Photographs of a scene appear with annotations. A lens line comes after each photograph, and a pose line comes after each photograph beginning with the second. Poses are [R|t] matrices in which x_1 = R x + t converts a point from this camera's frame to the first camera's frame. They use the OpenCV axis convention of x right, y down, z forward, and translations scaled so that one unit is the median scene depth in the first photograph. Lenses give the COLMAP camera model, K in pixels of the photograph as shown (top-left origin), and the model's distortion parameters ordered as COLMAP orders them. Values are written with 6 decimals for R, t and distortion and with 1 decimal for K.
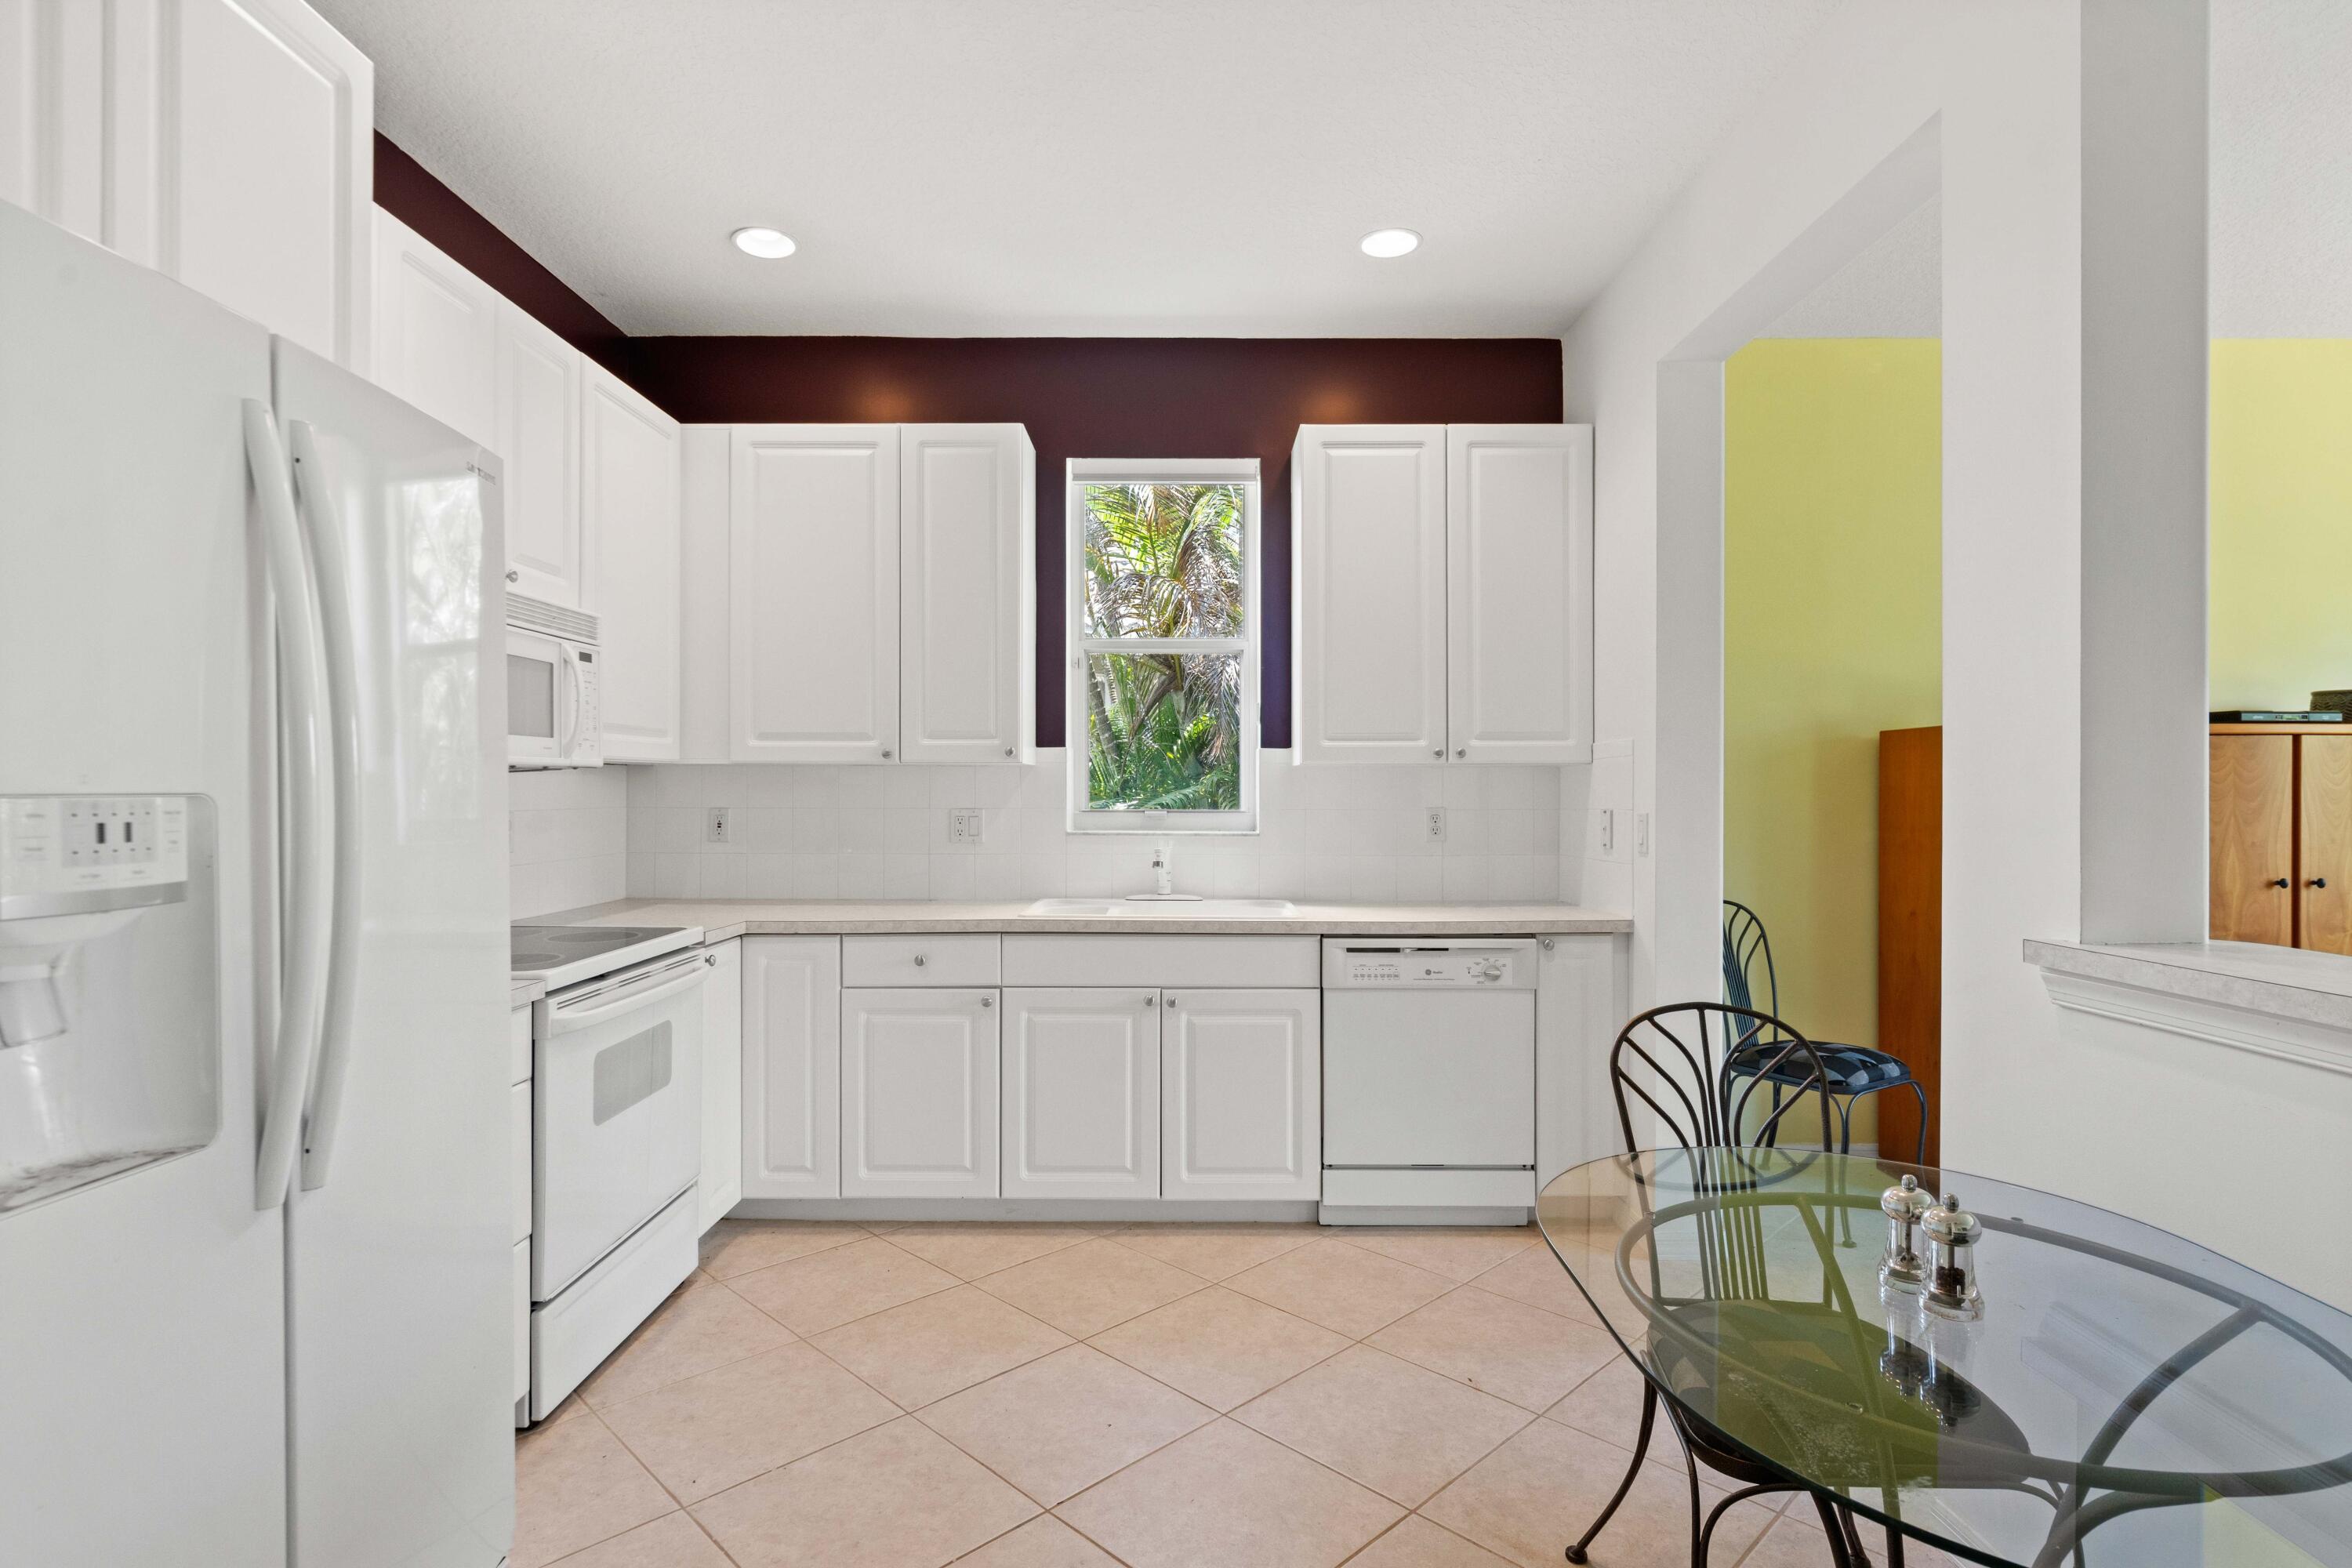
lens RADIAL K [[1176.1, 0, 1181.7], [0, 1176.1, 789.3], [0, 0, 1]] dist [0.001987, 0.000324]
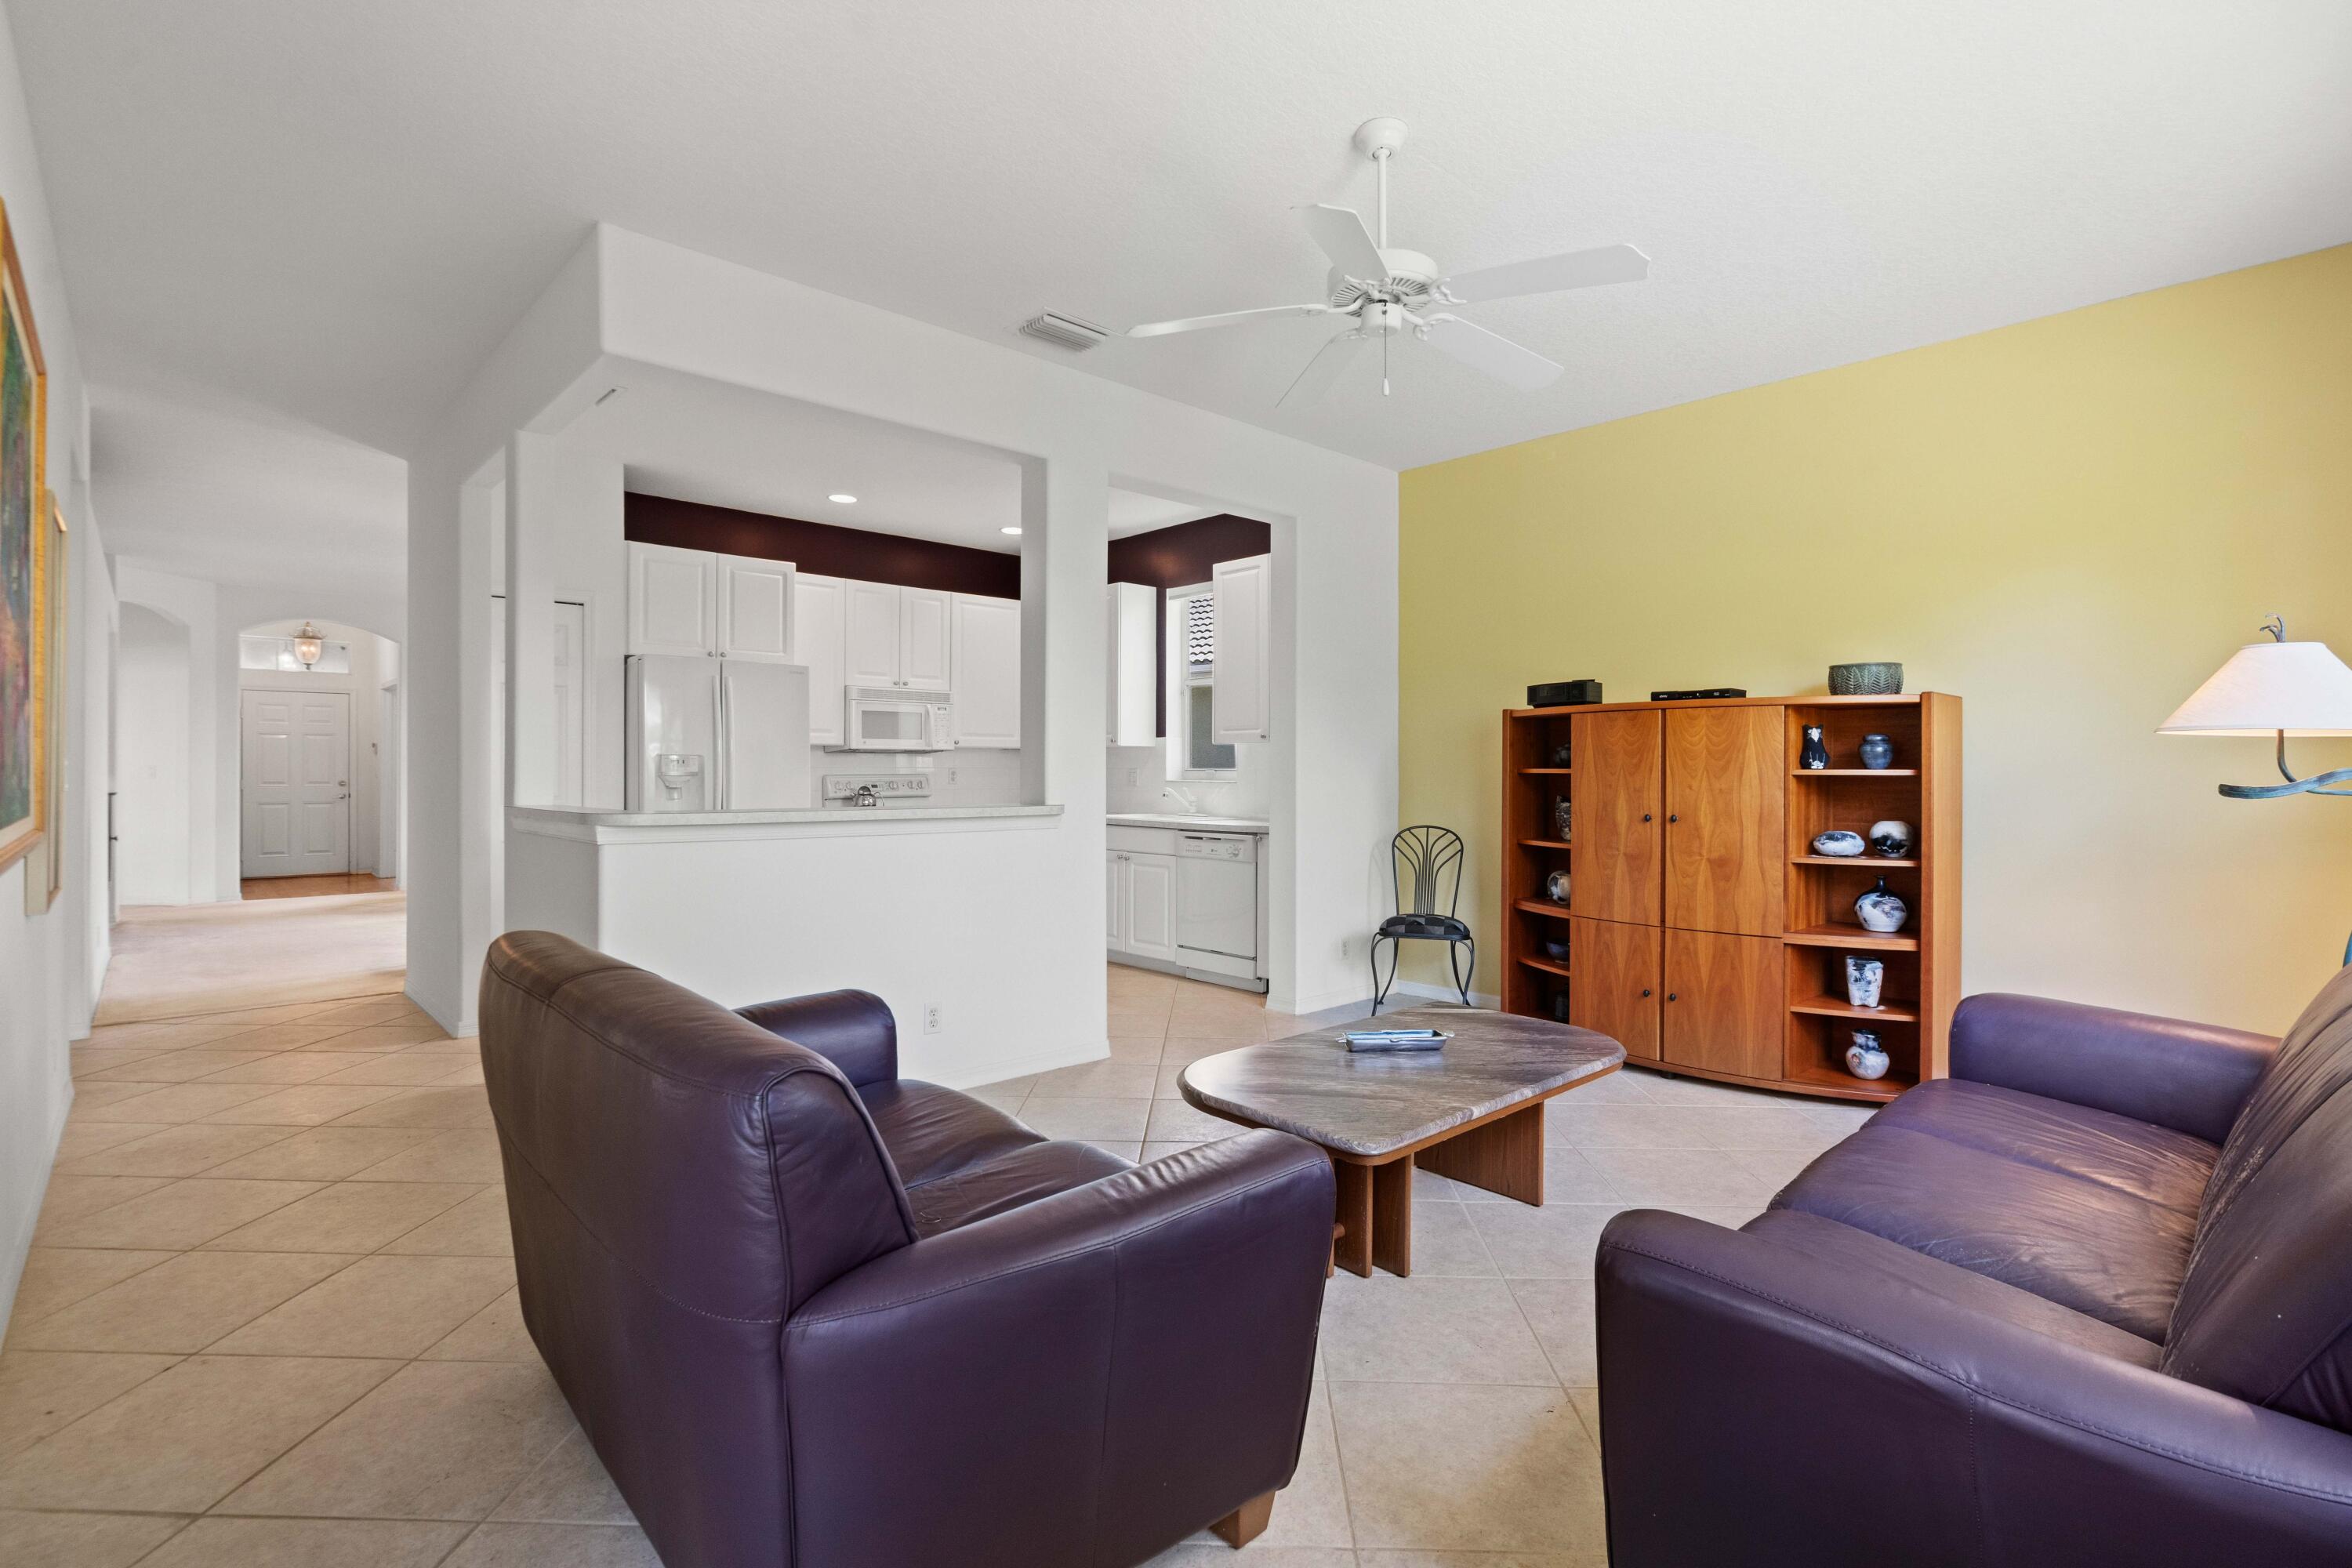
lens RADIAL K [[1074.8, 0, 1182.0], [0, 1074.8, 781.4], [0, 0, 1]] dist [-0.000497, -0.000117]
pose [[0.684983, 0.007225, -0.728524, 1.508610], [-0.002118, 0.999966, 0.007925, 0.029621], [0.728556, -0.003885, 0.684975, -0.250875]]
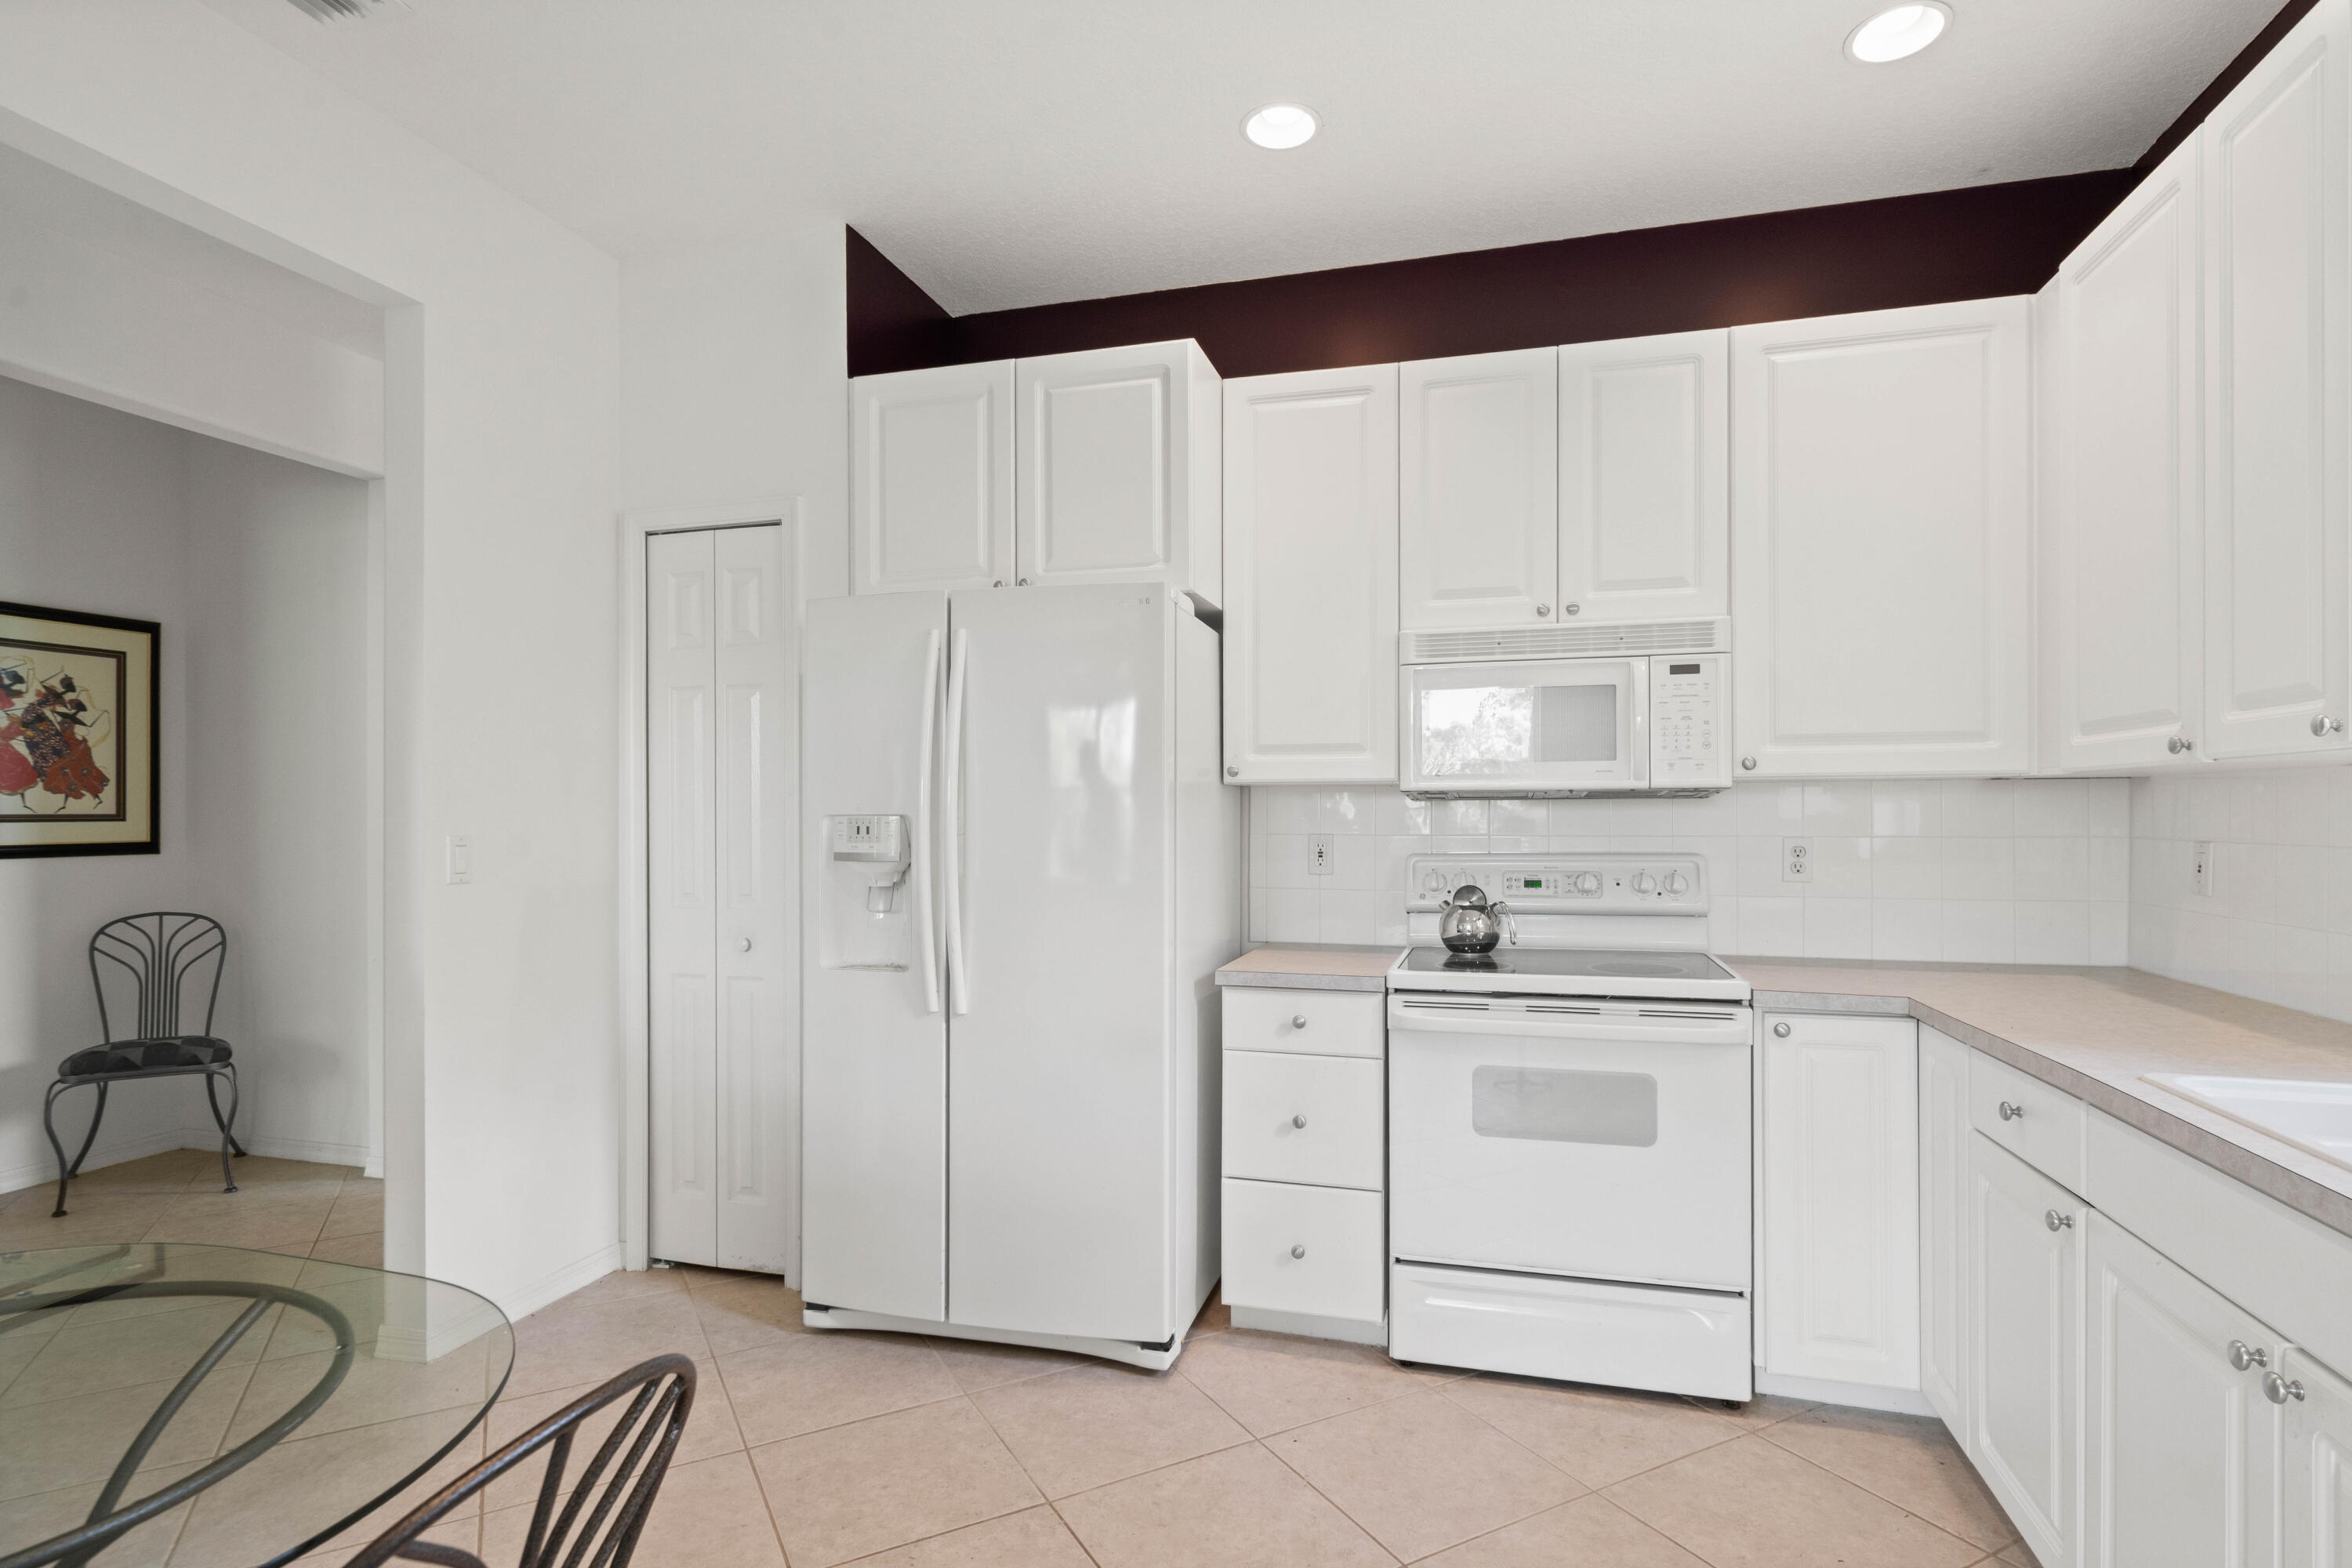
lens RADIAL K [[1197.1, 0, 1170.7], [0, 1197.1, 802.9], [0, 0, 1]] dist [-0.000023, 0.000138]
pose [[-0.276172, -0.001548, -0.961107, 0.462306], [0.000986, 0.999998, -0.001894, -0.005455], [0.961108, -0.001470, -0.276170, 0.793451]]
